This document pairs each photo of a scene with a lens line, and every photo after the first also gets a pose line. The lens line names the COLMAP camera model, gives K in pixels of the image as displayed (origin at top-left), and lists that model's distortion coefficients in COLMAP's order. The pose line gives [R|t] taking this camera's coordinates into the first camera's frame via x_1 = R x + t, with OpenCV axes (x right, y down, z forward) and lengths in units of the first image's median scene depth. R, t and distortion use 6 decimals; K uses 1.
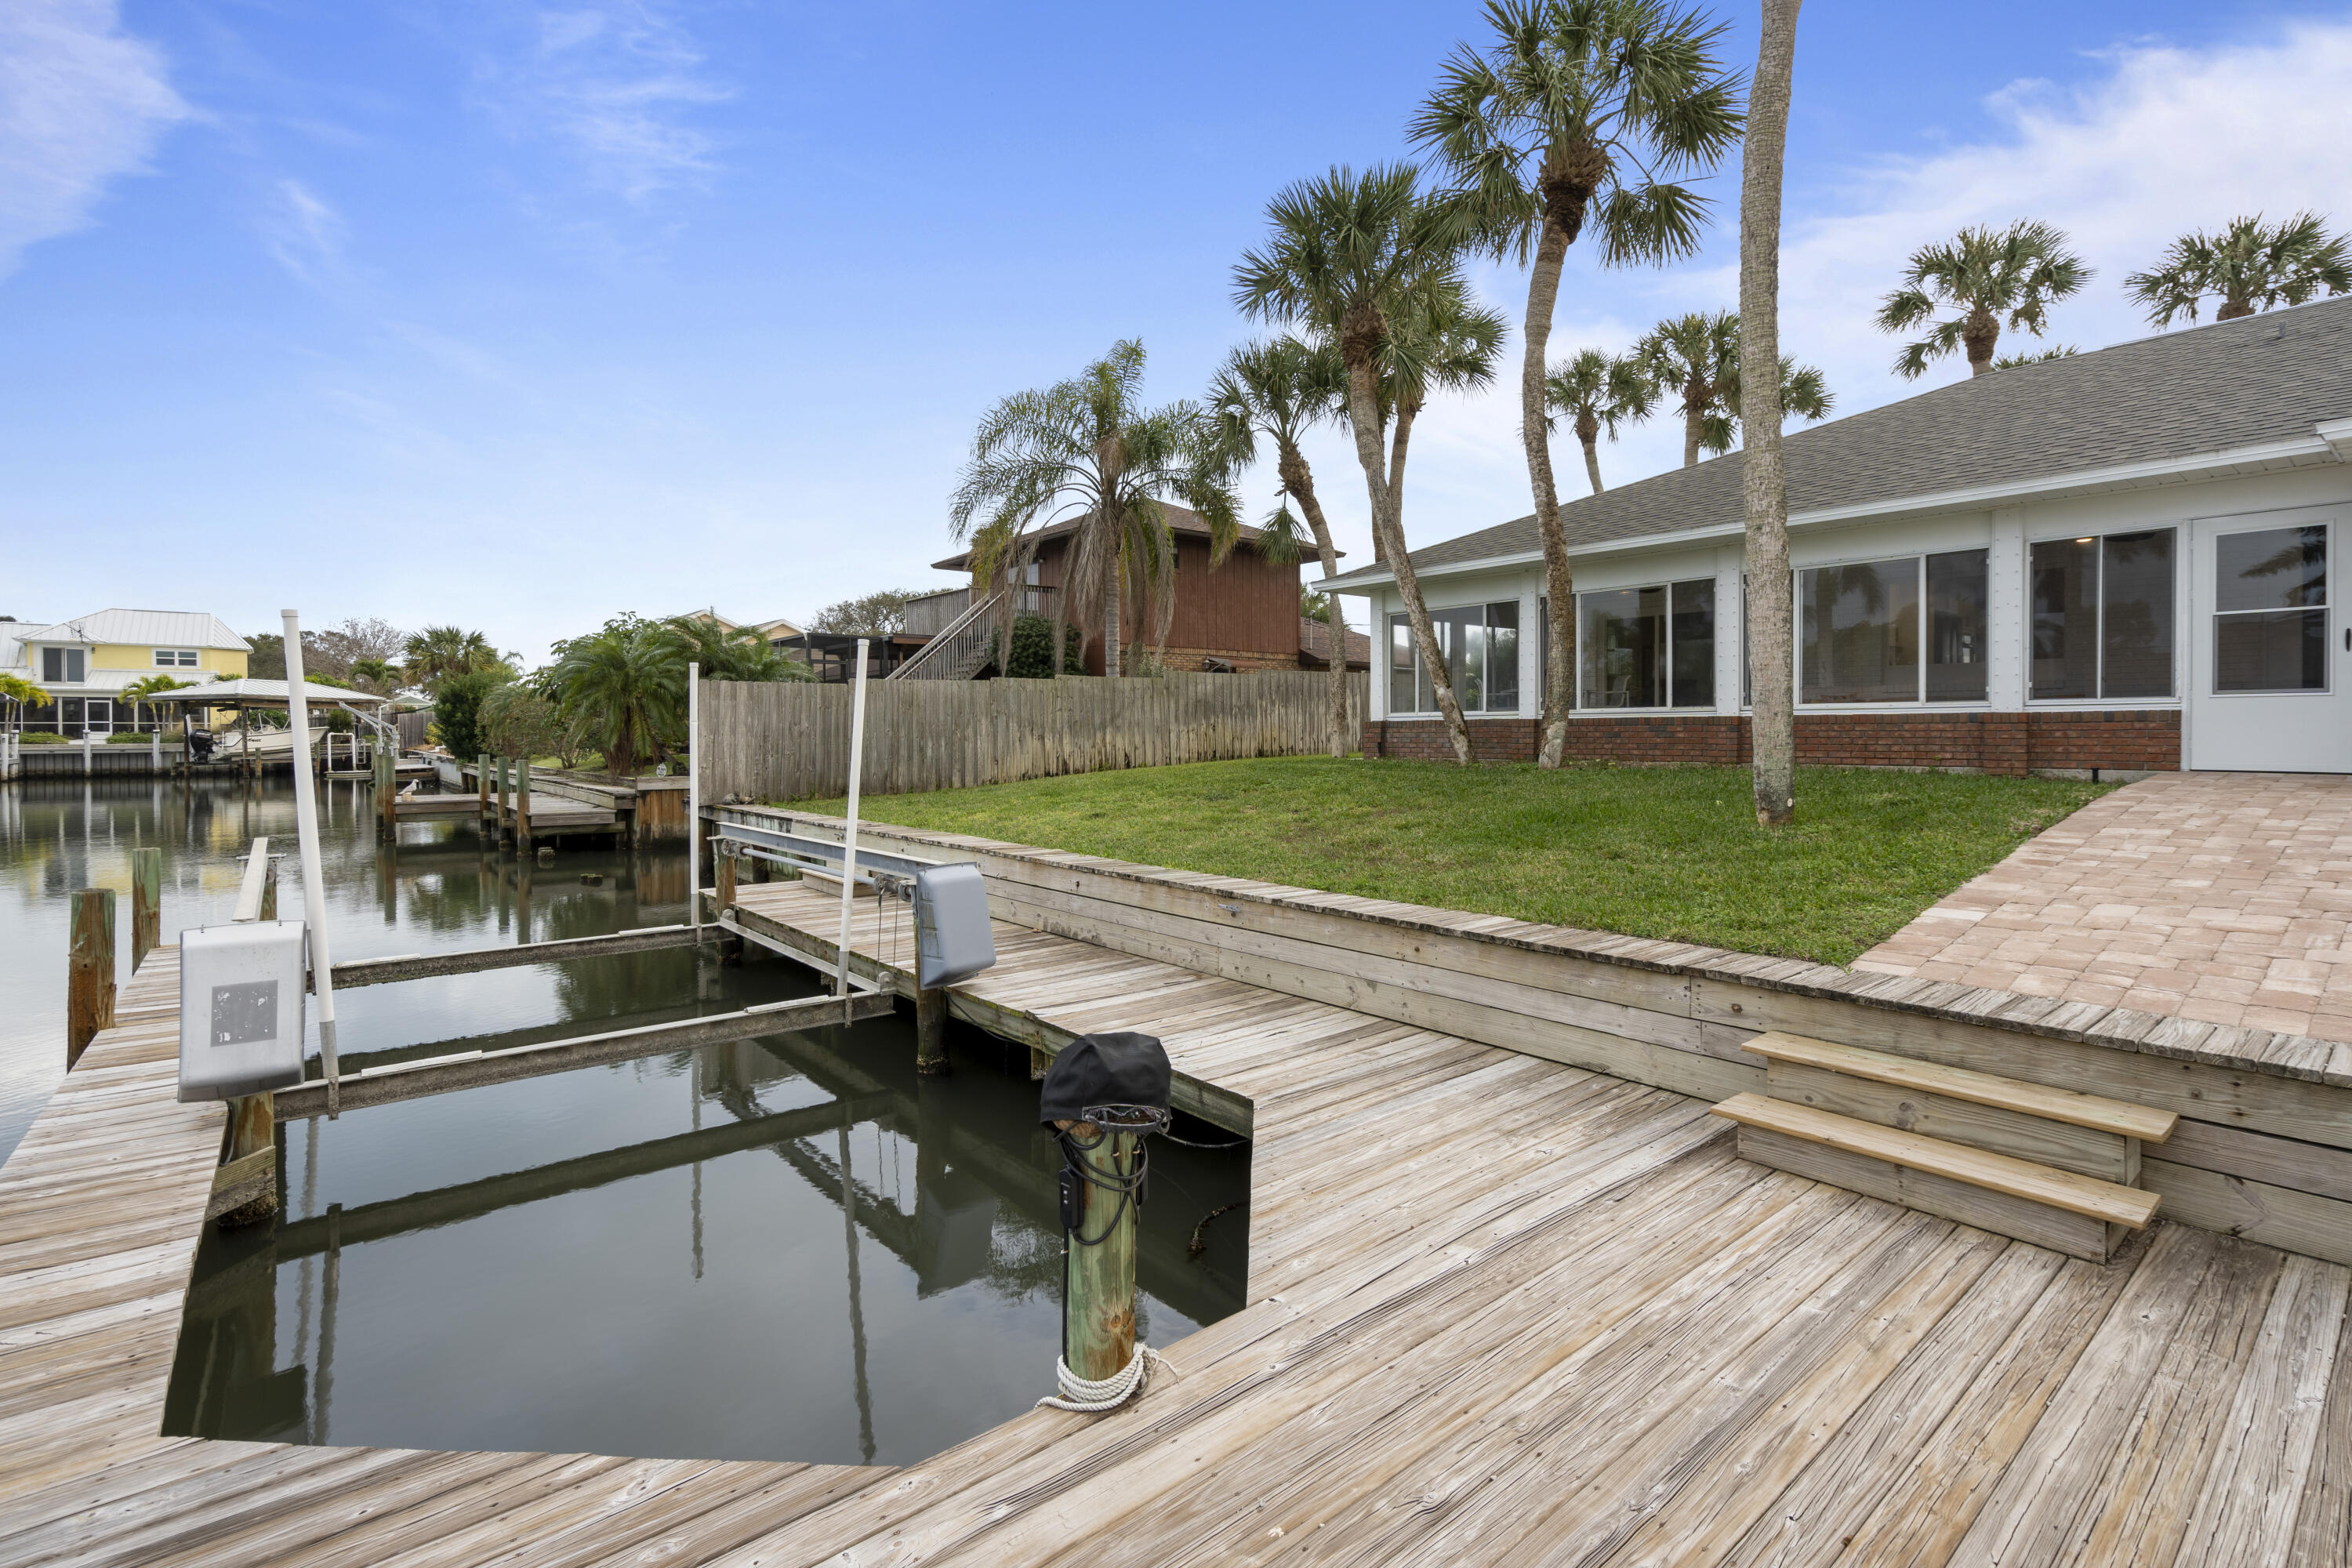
lens RADIAL K [[1091.2, 0, 1168.1], [0, 1091.2, 751.3], [0, 0, 1]] dist [-0.001226, 0.000320]
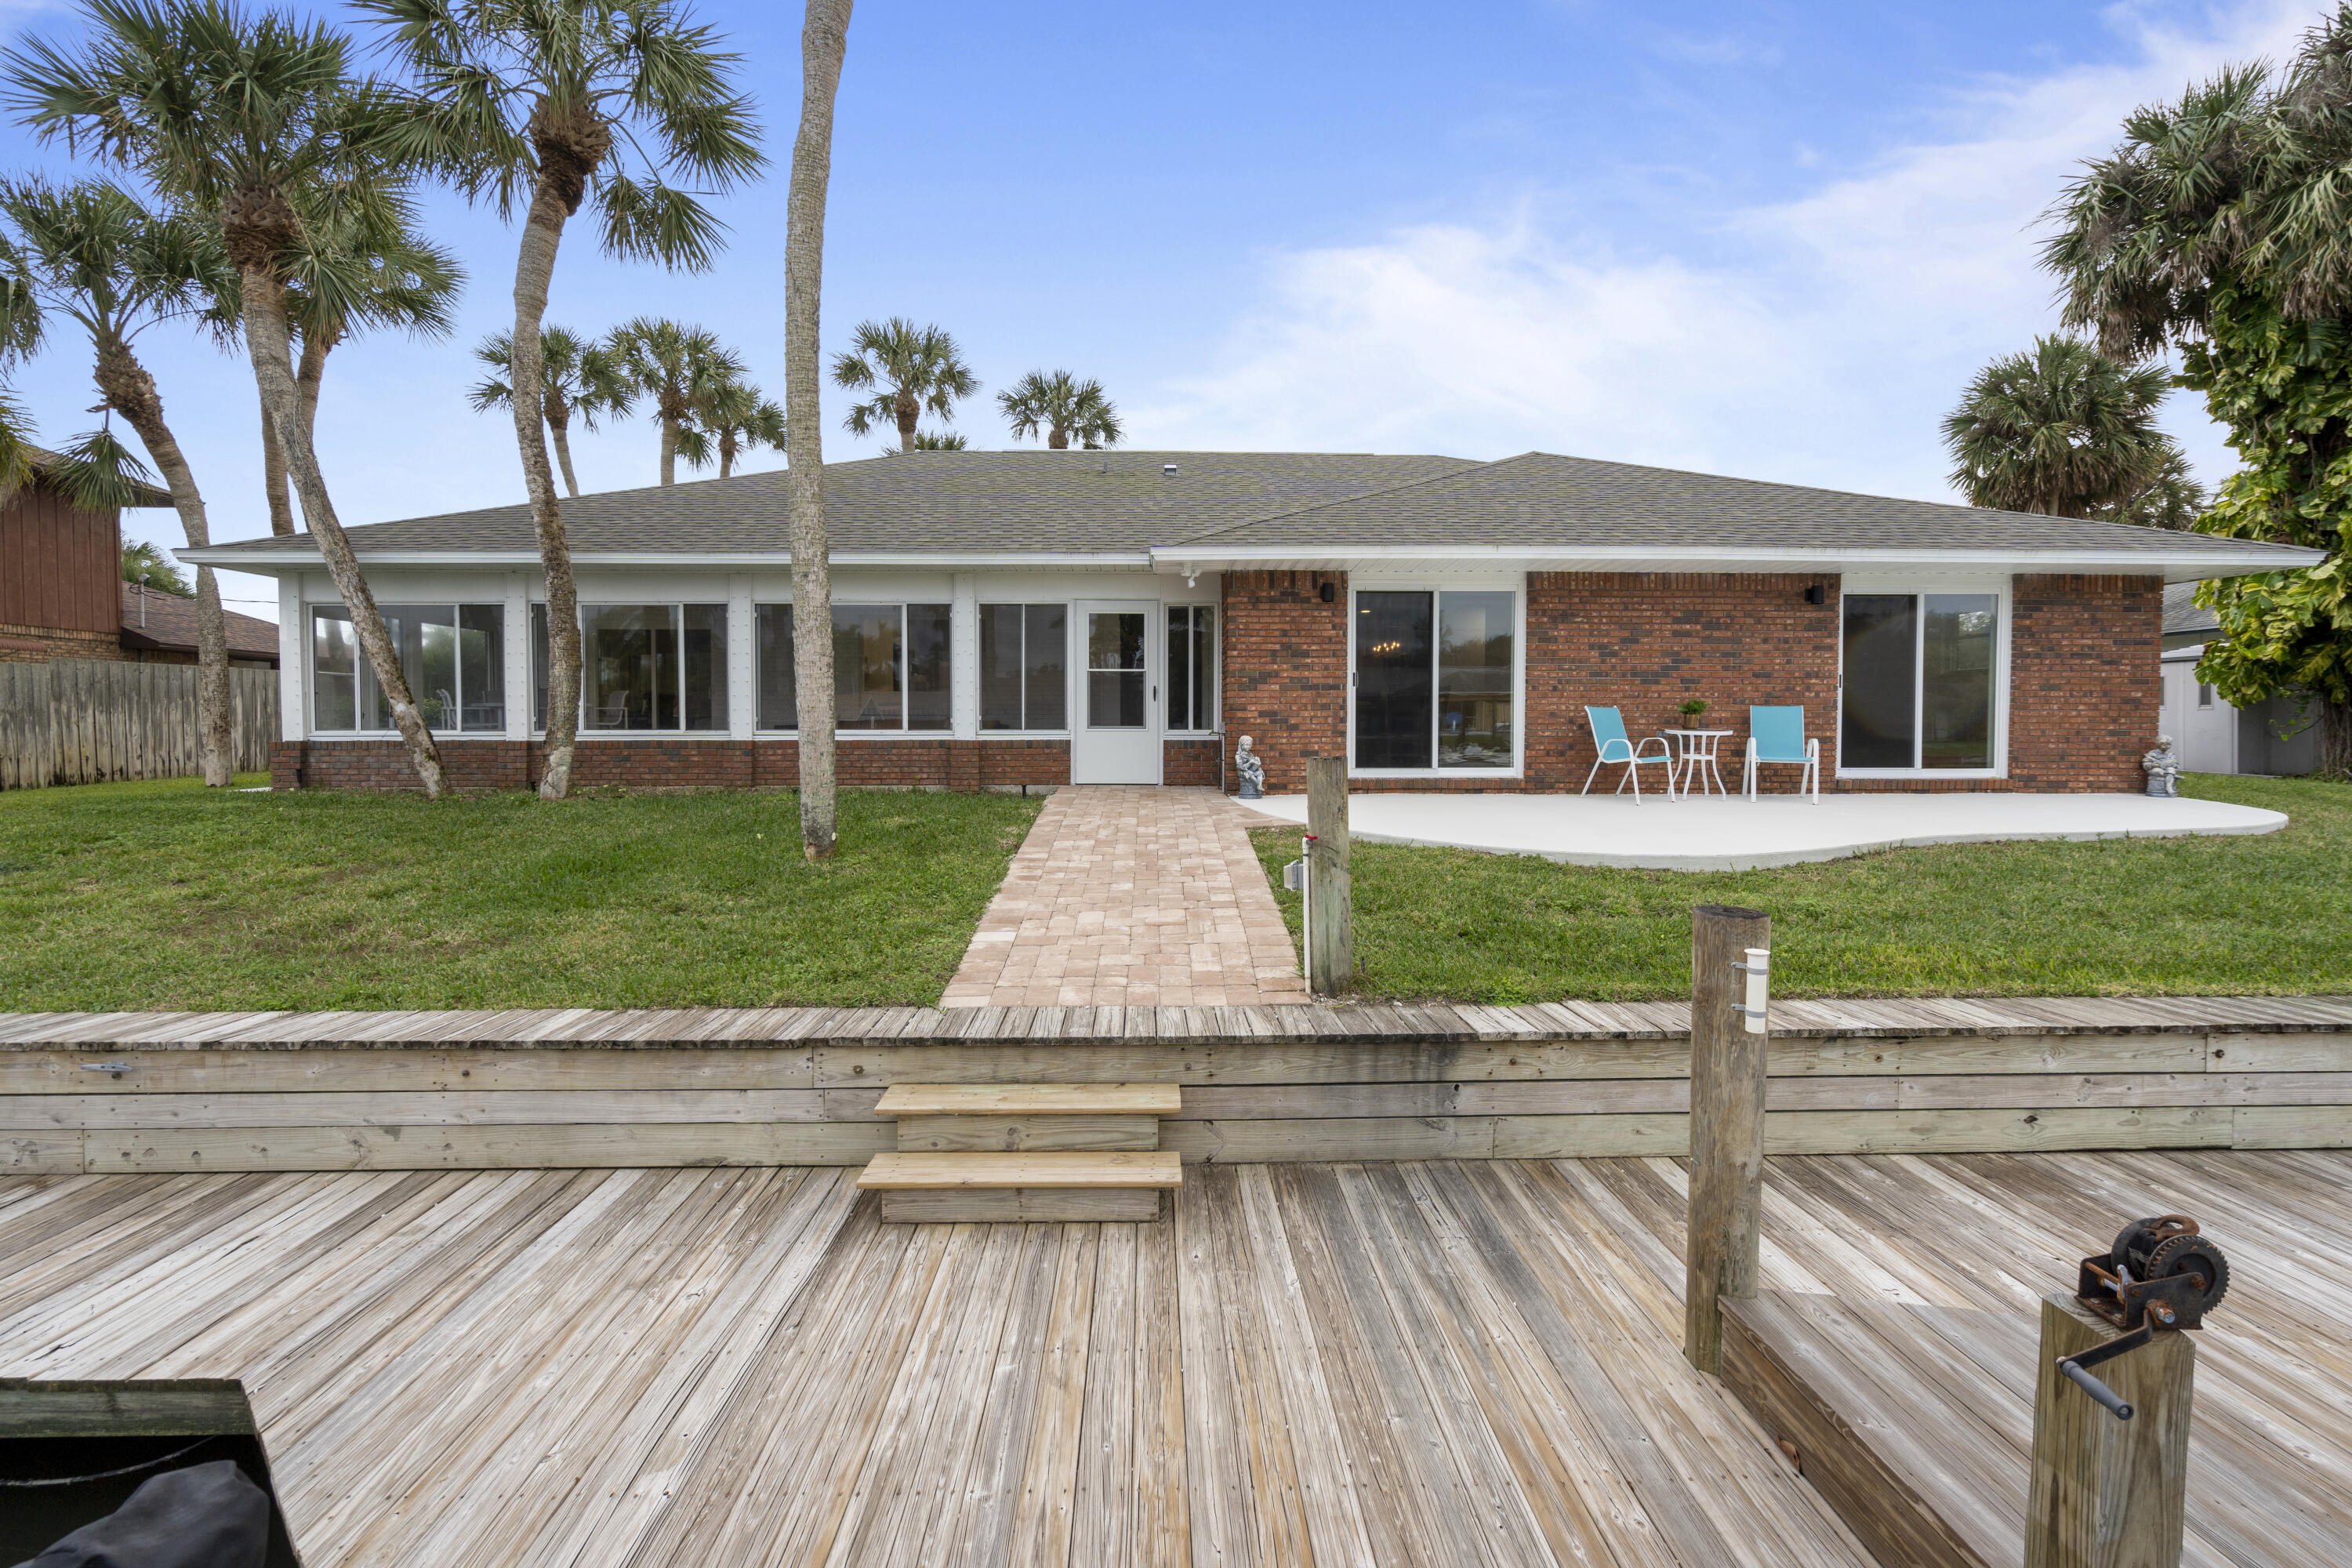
lens RADIAL K [[1078.3, 0, 1179.4], [0, 1078.3, 764.6], [0, 0, 1]] dist [-0.003036, 0.001560]
pose [[0.612561, -0.025788, 0.790002, -0.039791], [0.012039, 0.999656, 0.023297, -0.032747], [-0.790331, -0.004760, 0.612661, 0.066576]]
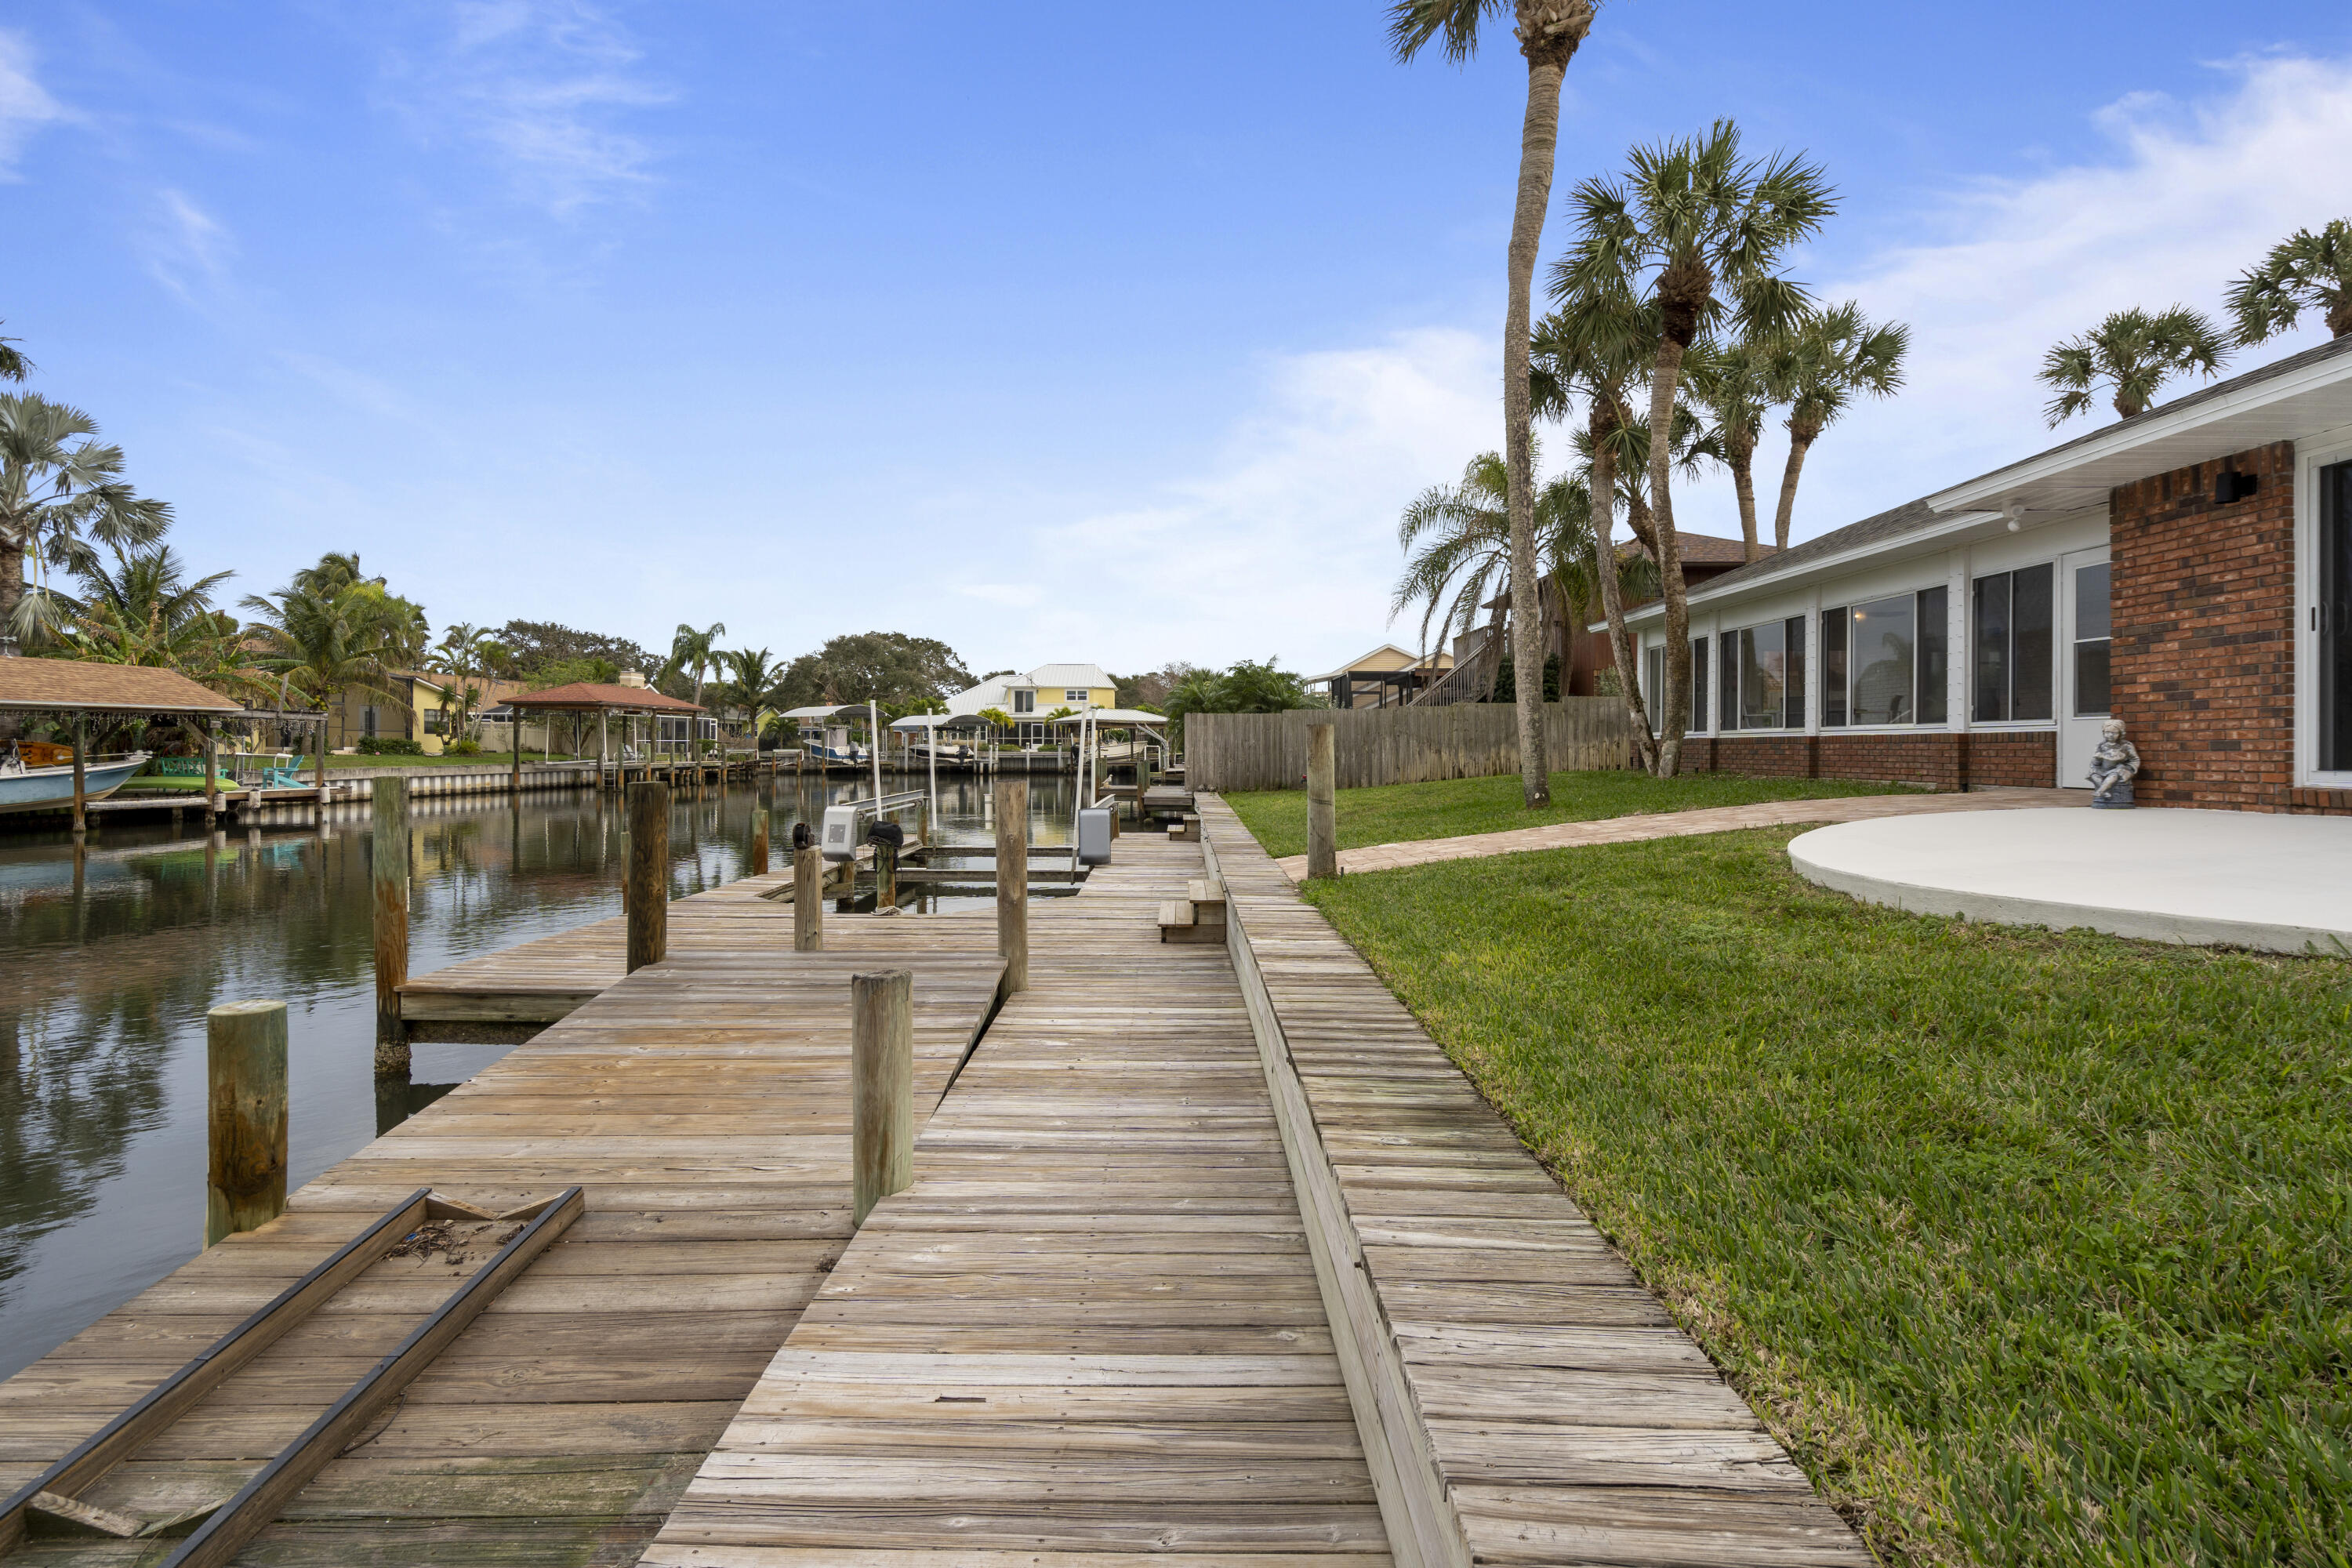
lens RADIAL K [[1091.2, 0, 1168.1], [0, 1091.2, 751.3], [0, 0, 1]] dist [-0.001226, 0.000320]
pose [[0.762189, 0.009092, -0.647290, 0.856391], [-0.018475, 0.999800, -0.007711, 0.005568], [0.647091, 0.017836, 0.762205, -0.345204]]
